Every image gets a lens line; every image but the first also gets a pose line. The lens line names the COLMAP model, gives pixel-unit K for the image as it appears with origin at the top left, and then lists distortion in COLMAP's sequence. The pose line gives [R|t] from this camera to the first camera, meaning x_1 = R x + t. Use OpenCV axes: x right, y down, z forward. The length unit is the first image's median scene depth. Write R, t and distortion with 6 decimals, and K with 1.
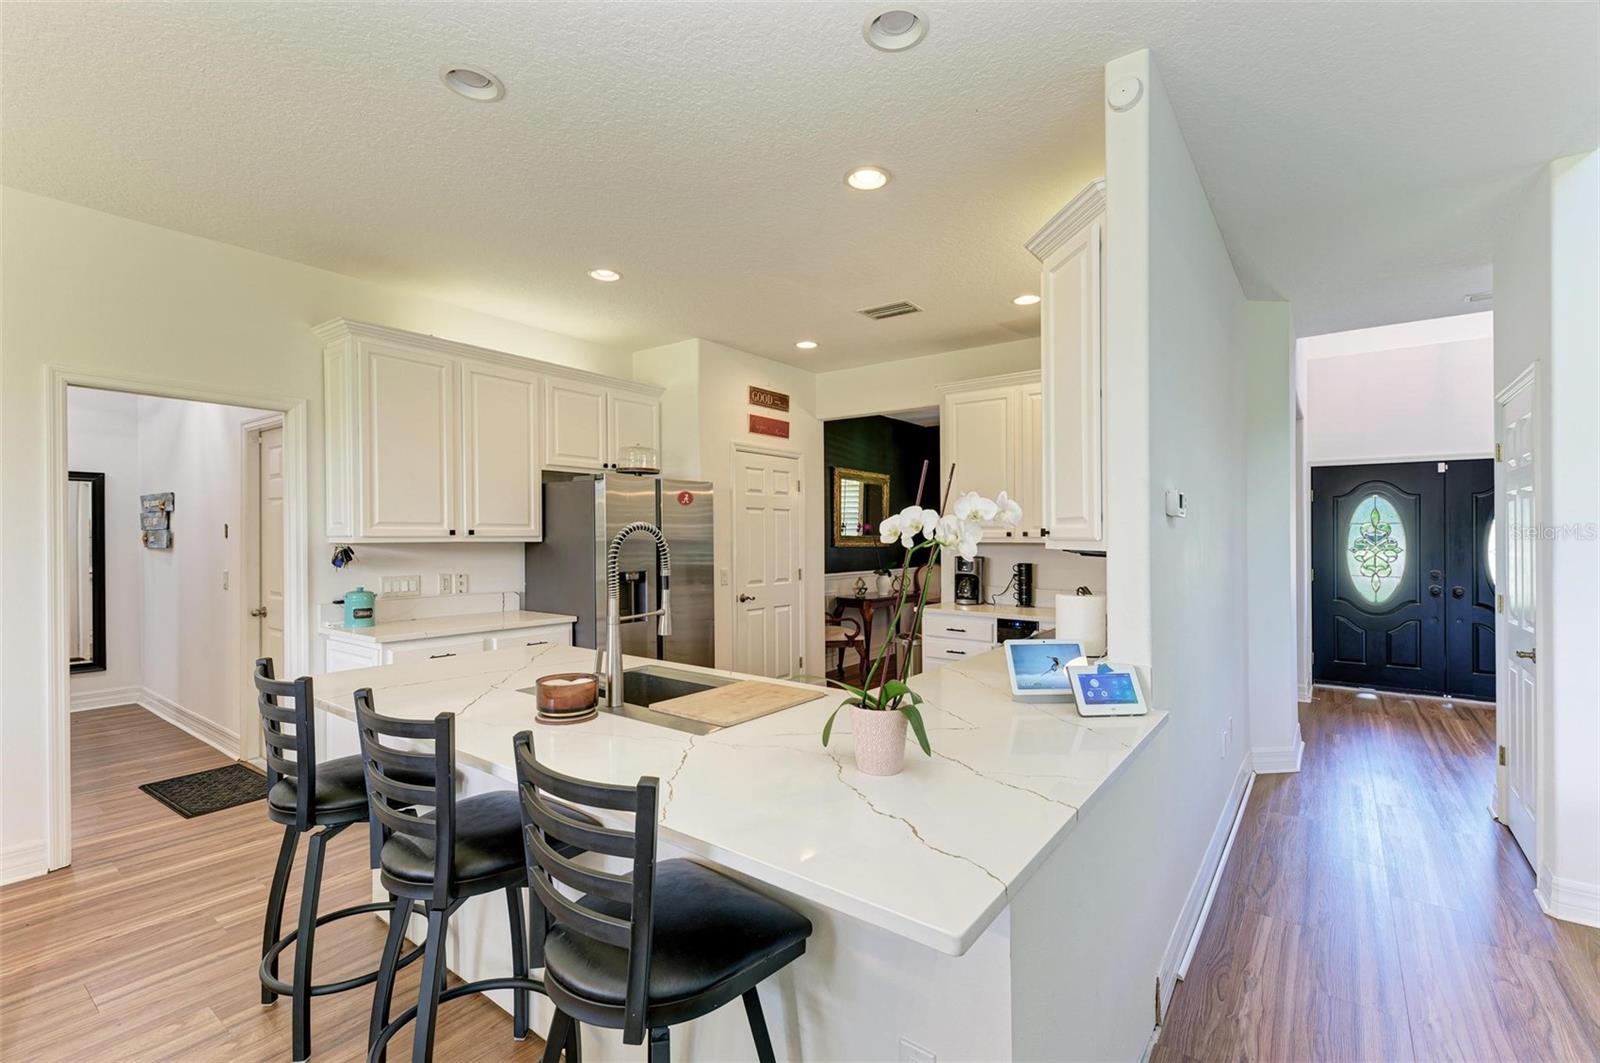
lens RADIAL K [[708.9, 0, 785.5], [0, 708.9, 536.0], [0, 0, 1]] dist [-0.000260, 0.000112]
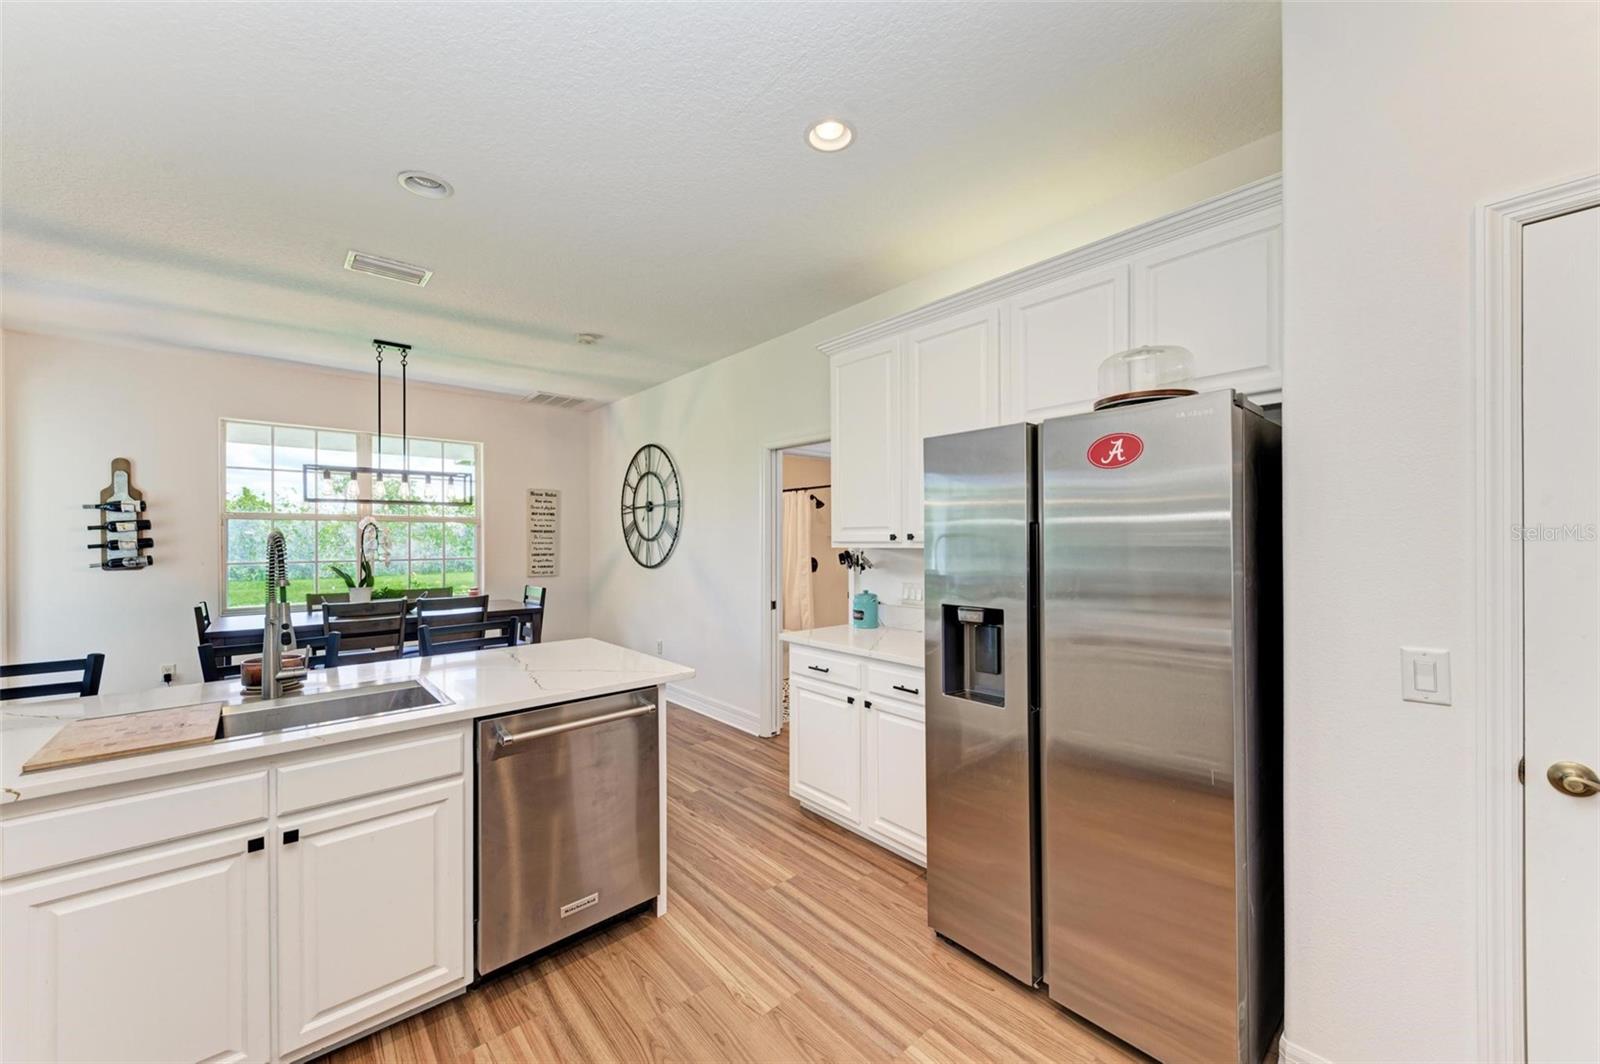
lens RADIAL K [[608.3, 0, 804.2], [0, 608.3, 539.5], [0, 0, 1]] dist [0.015599, -0.005397]
pose [[-0.179429, 0.001227, -0.983770, 0.222265], [0.007310, 0.999973, -0.000086, -0.002008], [0.983744, -0.007206, -0.179433, 0.801085]]
